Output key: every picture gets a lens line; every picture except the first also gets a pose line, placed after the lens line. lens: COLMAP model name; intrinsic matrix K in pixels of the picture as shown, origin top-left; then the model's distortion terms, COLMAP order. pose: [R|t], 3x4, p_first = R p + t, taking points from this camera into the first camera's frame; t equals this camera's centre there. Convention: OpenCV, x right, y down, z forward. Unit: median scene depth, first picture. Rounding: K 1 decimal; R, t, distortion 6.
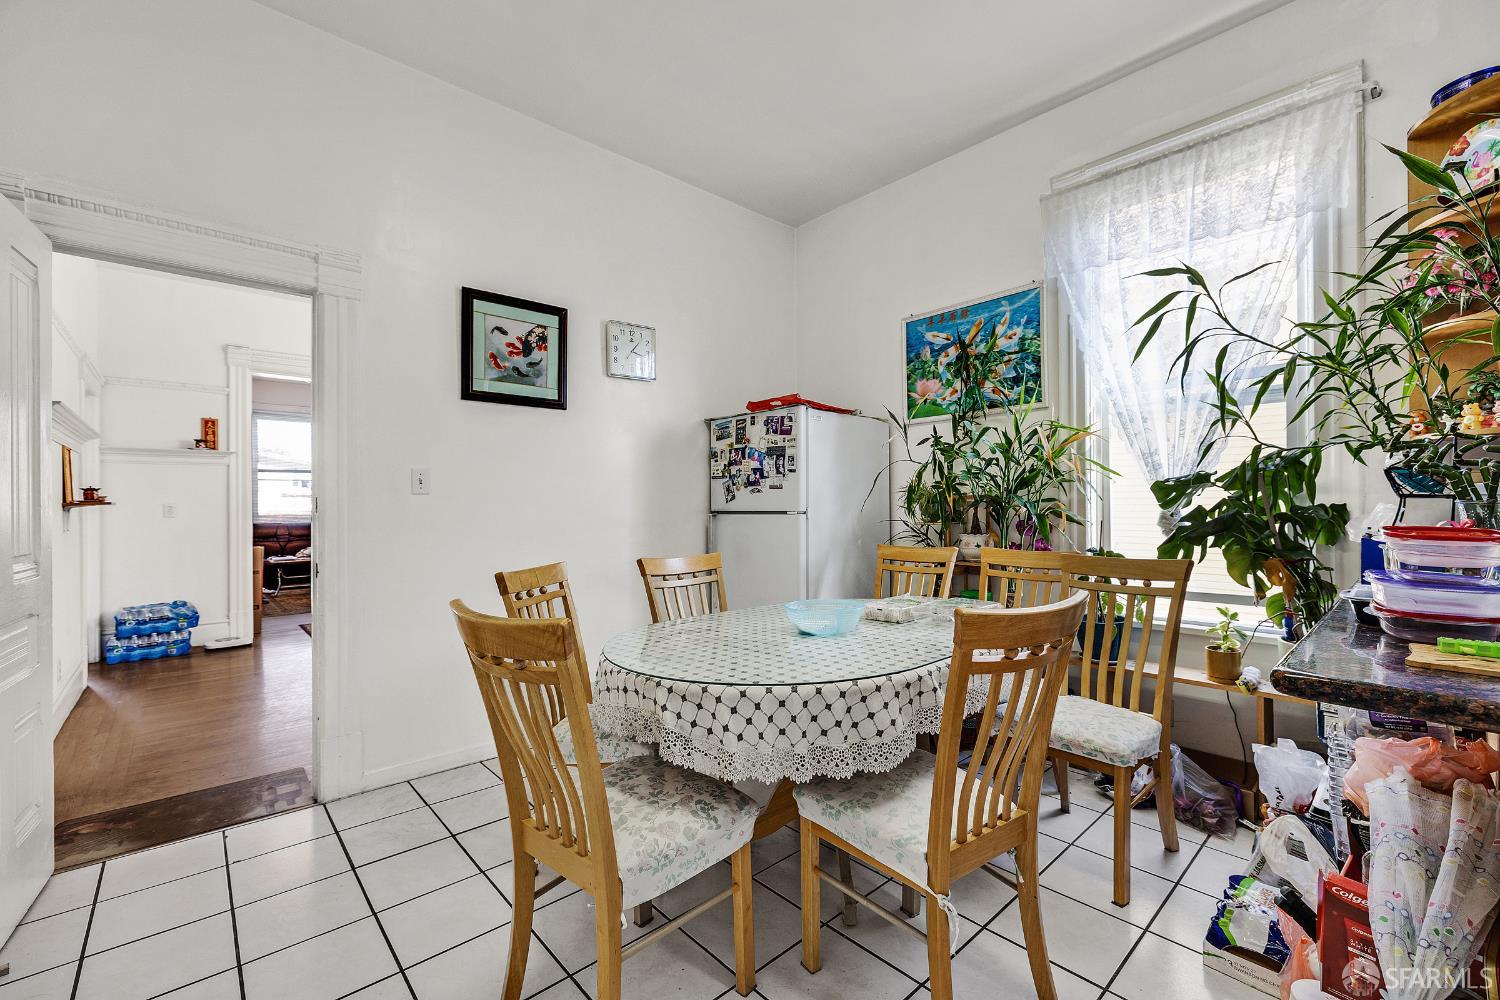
lens RADIAL K [[624.5, 0, 741.8], [0, 624.5, 505.9], [0, 0, 1]] dist [-0.001702, -0.000391]
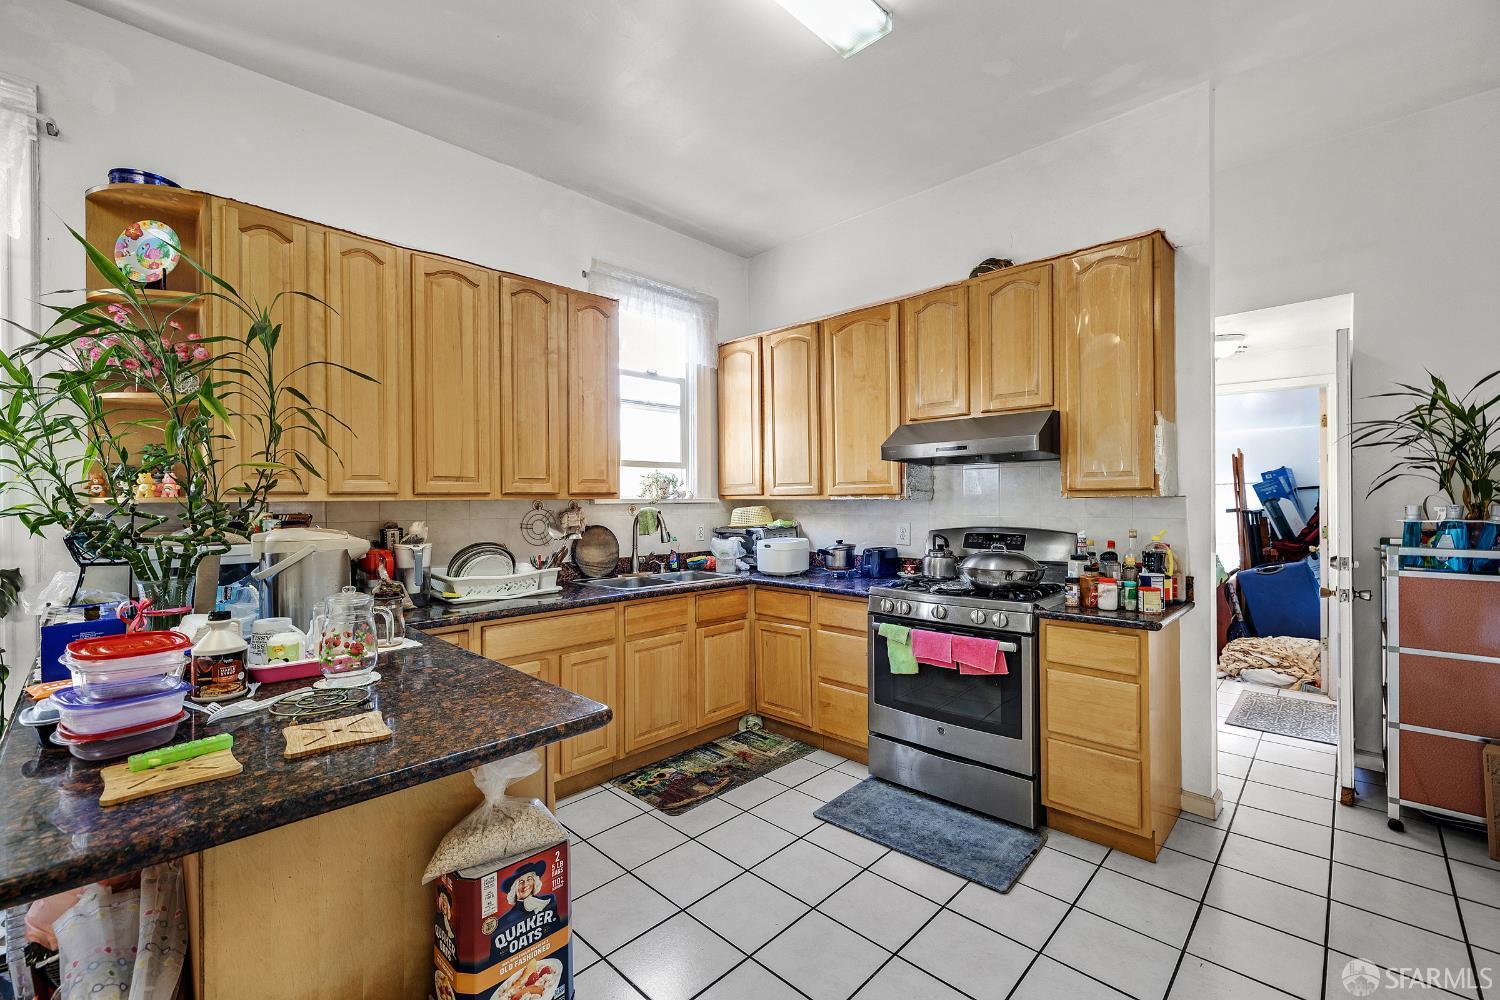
lens RADIAL K [[624.5, 0, 750.4], [0, 624.5, 500.2], [0, 0, 1]] dist [-0.001702, -0.000391]
pose [[-0.072441, 0.000063, 0.997373, 0.001629], [0.006441, 0.999979, 0.000405, -0.067969], [-0.997352, 0.006453, -0.072439, 0.011796]]
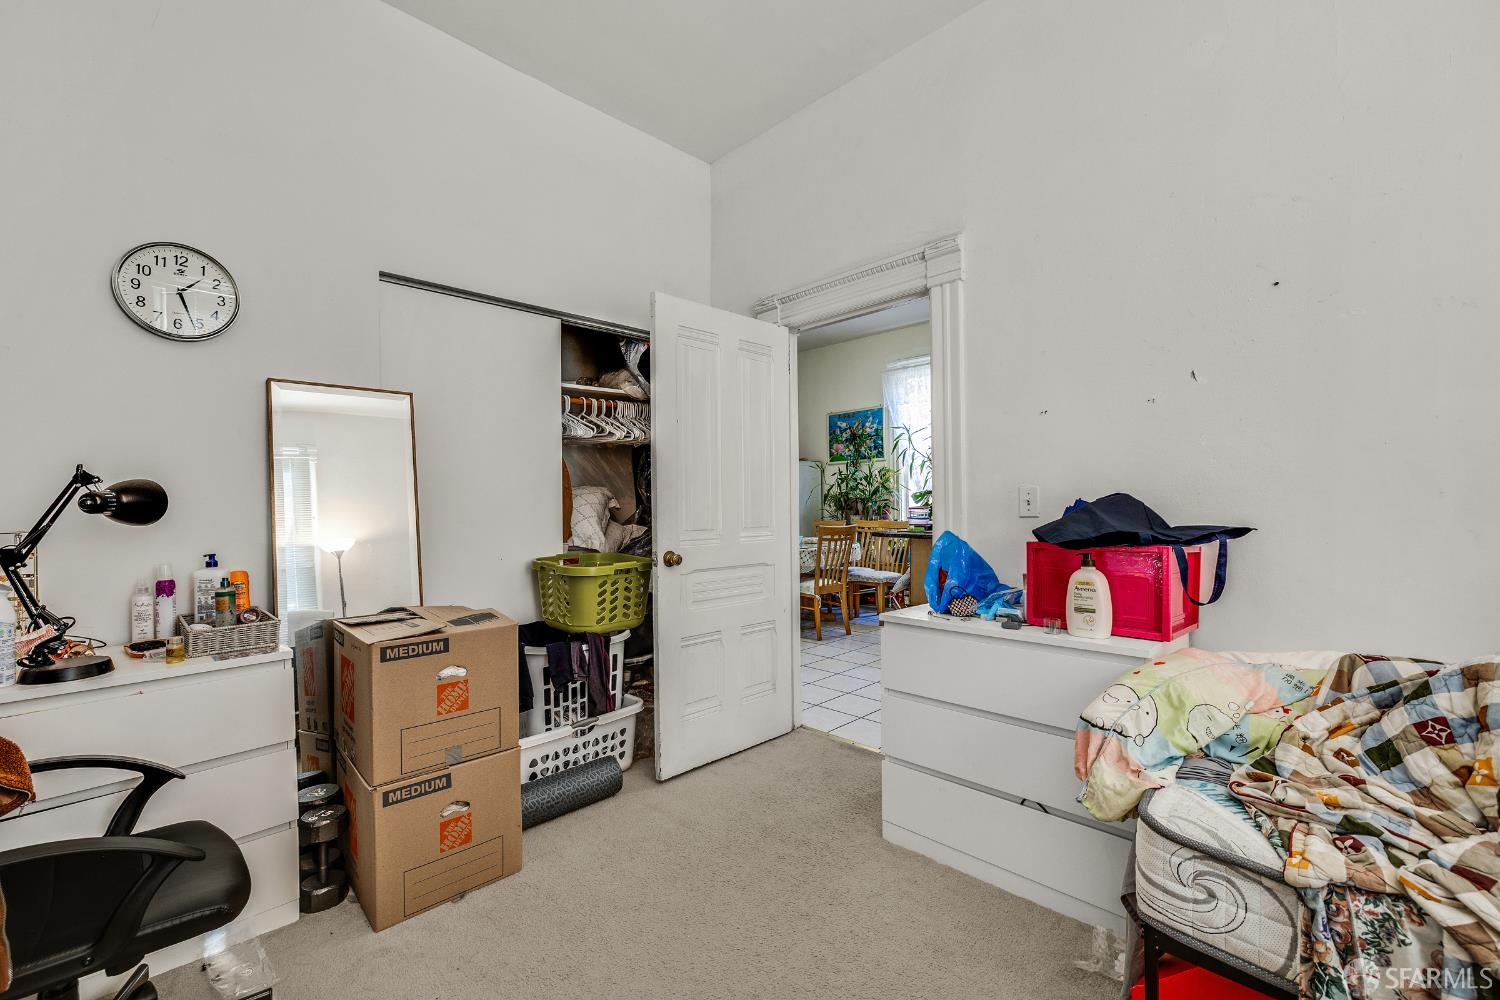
lens RADIAL K [[624.5, 0, 748.6], [0, 624.5, 502.6], [0, 0, 1]] dist [-0.001702, -0.000391]
pose [[0.998223, -0.001755, 0.059558, -0.155862], [0.001979, 0.999991, -0.003710, 0.007732], [-0.059551, 0.003822, 0.998218, -1.272176]]
